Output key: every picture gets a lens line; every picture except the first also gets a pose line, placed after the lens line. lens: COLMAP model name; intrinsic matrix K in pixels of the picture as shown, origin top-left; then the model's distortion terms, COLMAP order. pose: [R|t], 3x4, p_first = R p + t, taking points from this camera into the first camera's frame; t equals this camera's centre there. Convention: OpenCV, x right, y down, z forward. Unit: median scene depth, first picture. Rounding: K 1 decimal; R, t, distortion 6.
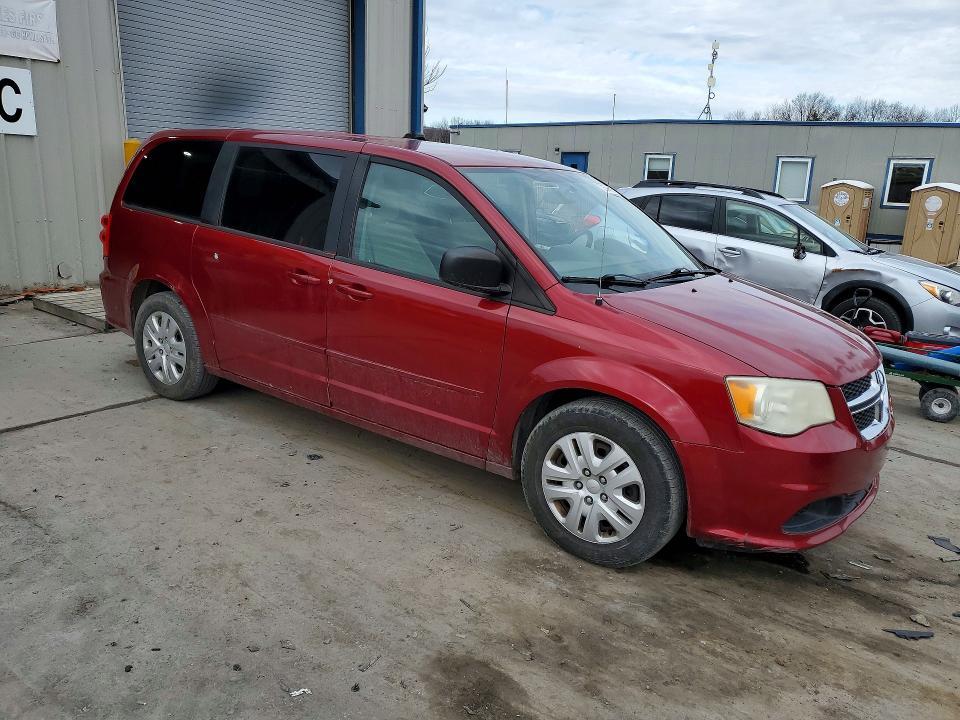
lens RADIAL K [[675.0, 0, 480.0], [0, 675.0, 360.0], [0, 0, 1]] dist [0.007240, 0.002291]
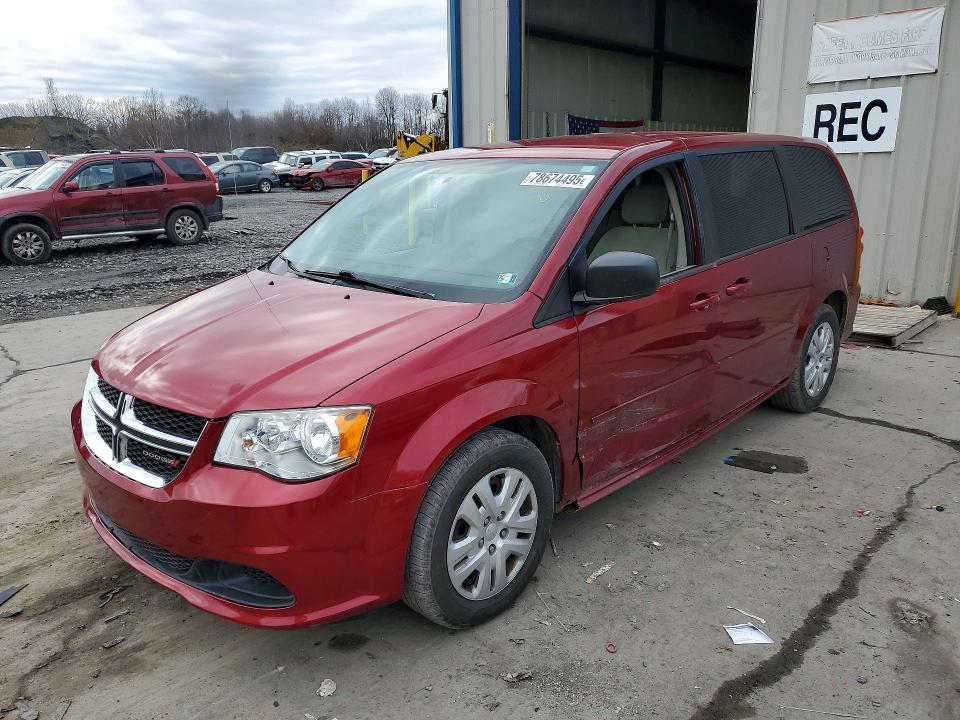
lens RADIAL K [[711.9, 0, 480.0], [0, 711.9, 360.0], [0, 0, 1]] dist [-0.001633, 0.001356]
pose [[-0.079040, 0.201460, -0.976303, 1.239126], [-0.254256, 0.942902, 0.215152, -0.273709], [0.963902, 0.265236, -0.023305, 1.291738]]
